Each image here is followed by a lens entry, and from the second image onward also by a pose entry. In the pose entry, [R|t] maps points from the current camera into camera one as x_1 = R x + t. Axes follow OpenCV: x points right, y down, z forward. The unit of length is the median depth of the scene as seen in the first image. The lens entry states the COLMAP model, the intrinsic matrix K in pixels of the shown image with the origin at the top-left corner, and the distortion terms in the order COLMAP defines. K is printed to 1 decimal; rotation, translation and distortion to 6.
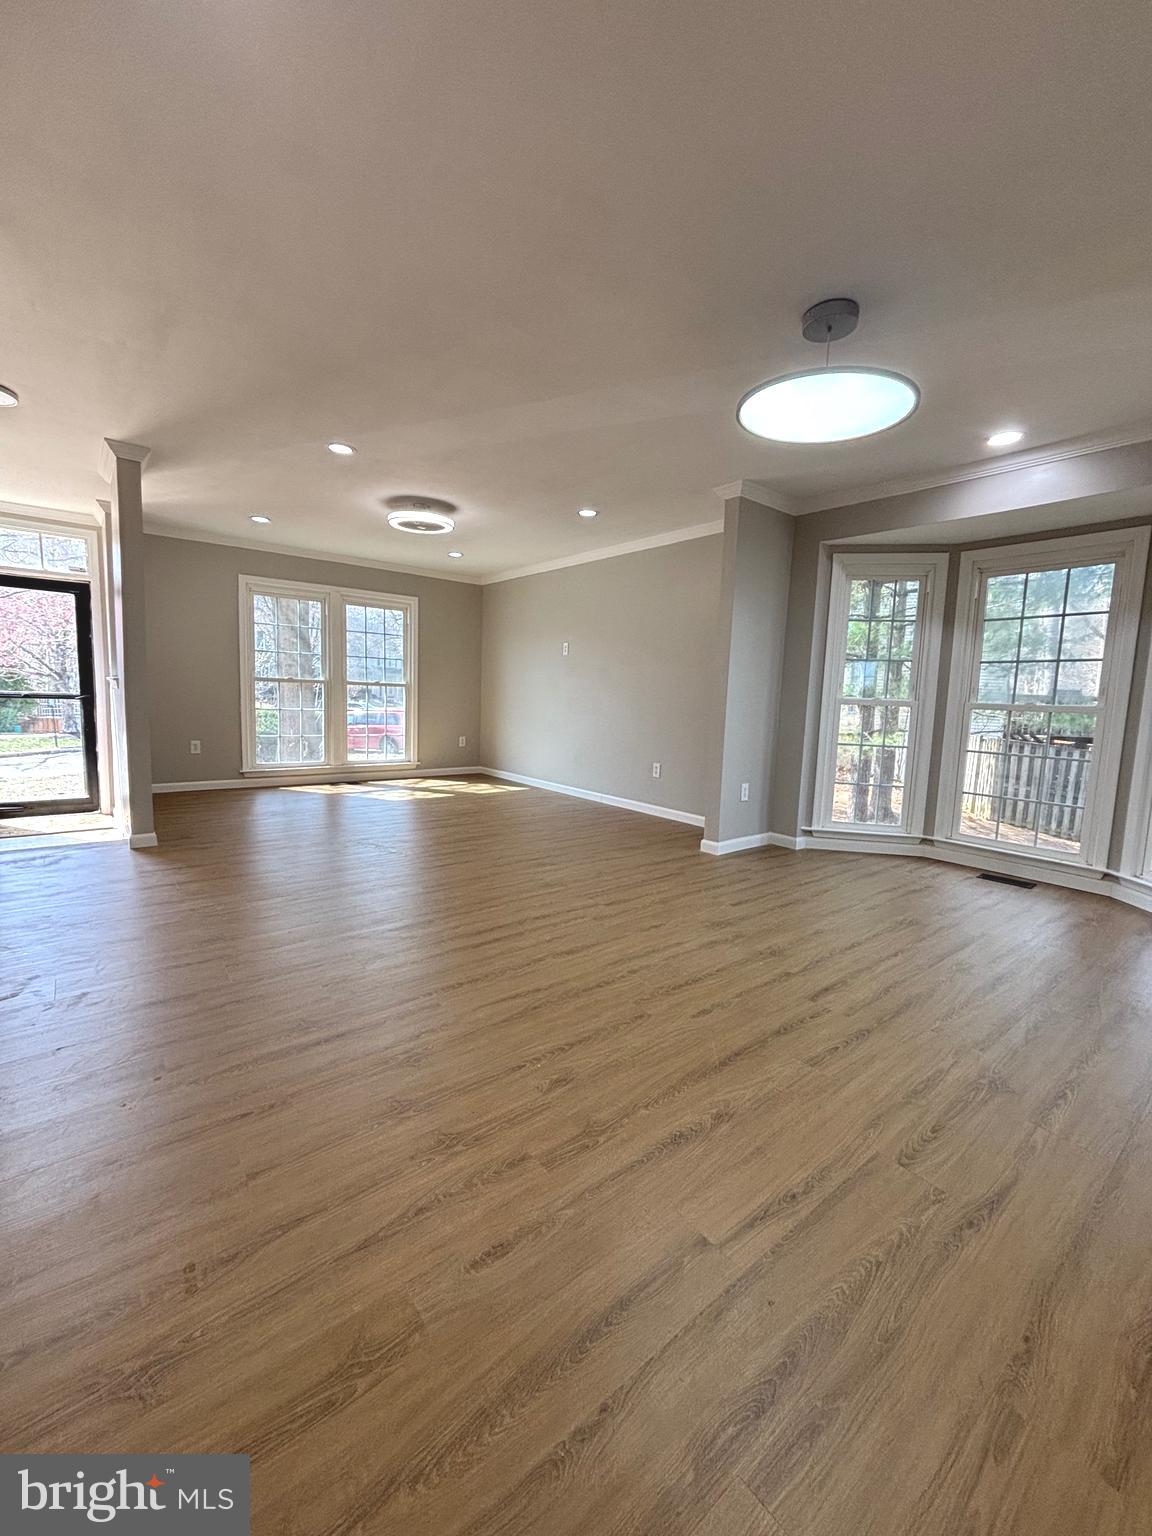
lens RADIAL K [[625.6, 0, 576.0], [0, 625.6, 768.0], [0, 0, 1]] dist [-0.001788, 0.004781]
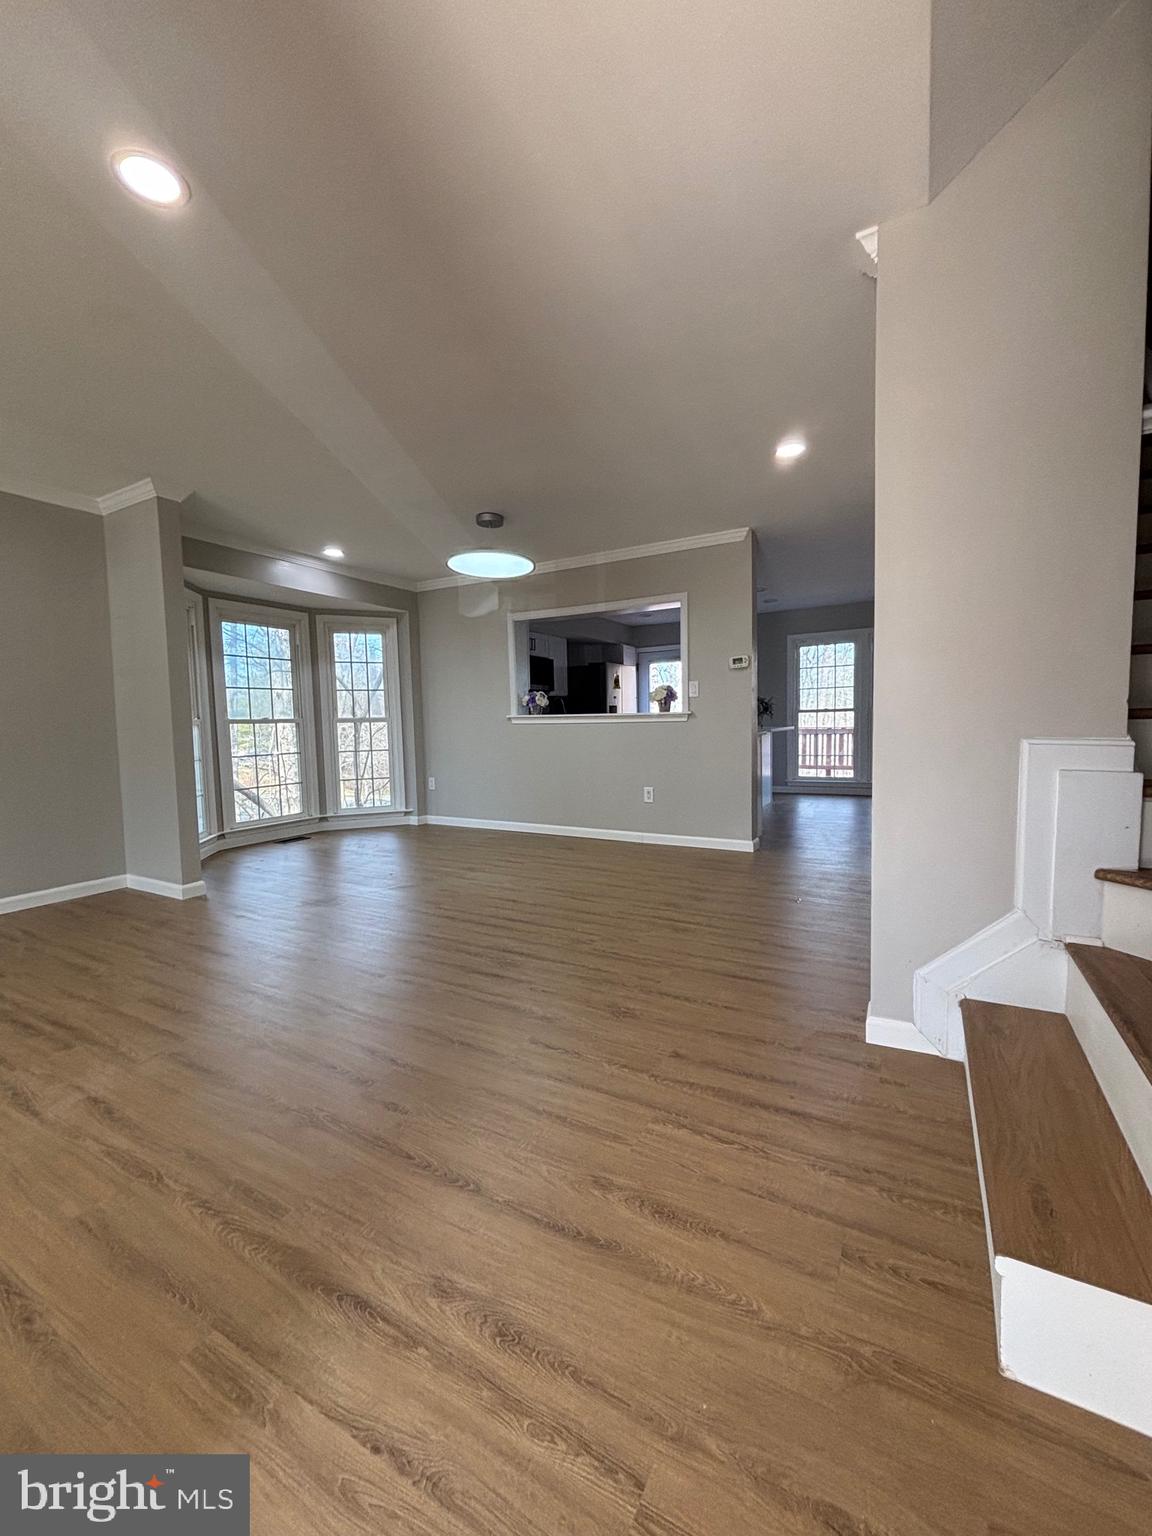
lens RADIAL K [[625.6, 0, 576.0], [0, 625.6, 768.0], [0, 0, 1]] dist [-0.001788, 0.004781]
pose [[-0.383664, -0.097557, 0.918305, -1.026253], [0.126696, 0.979441, 0.156985, -0.147833], [-0.914740, 0.176575, -0.363416, 1.051234]]
